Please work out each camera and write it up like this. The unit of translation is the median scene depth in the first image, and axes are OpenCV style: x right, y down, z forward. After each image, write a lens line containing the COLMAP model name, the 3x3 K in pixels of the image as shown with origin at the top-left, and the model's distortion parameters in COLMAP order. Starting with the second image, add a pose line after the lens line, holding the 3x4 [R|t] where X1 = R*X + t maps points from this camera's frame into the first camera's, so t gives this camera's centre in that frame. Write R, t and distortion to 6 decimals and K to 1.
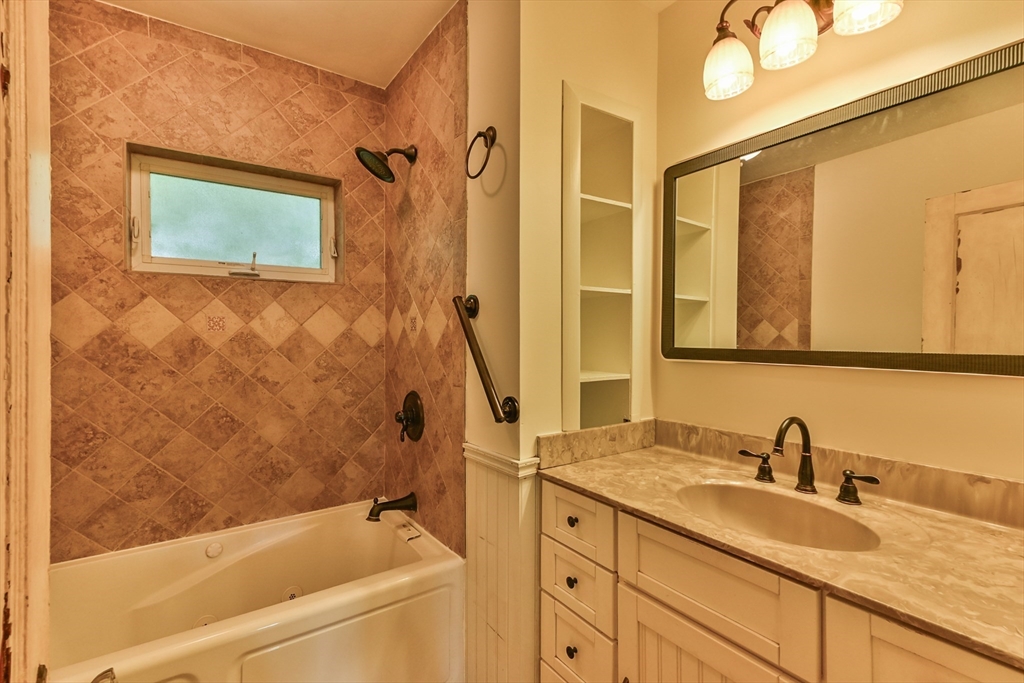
lens RADIAL K [[464.3, 0, 513.7], [0, 464.3, 342.3], [0, 0, 1]] dist [0.000767, -0.002024]
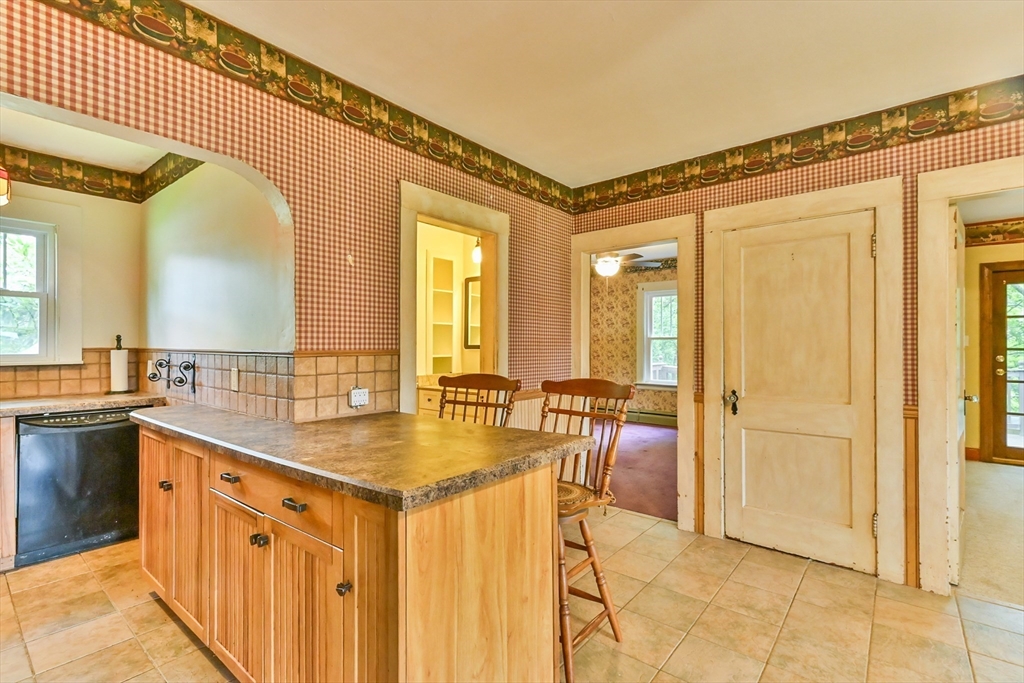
lens RADIAL K [[464.3, 0, 508.9], [0, 464.3, 342.0], [0, 0, 1]] dist [0.000767, -0.002024]
pose [[0.958230, -0.001142, 0.285996, -0.189907], [0.001961, 0.999995, -0.002575, -0.001223], [-0.285992, 0.003029, 0.958227, -1.607460]]
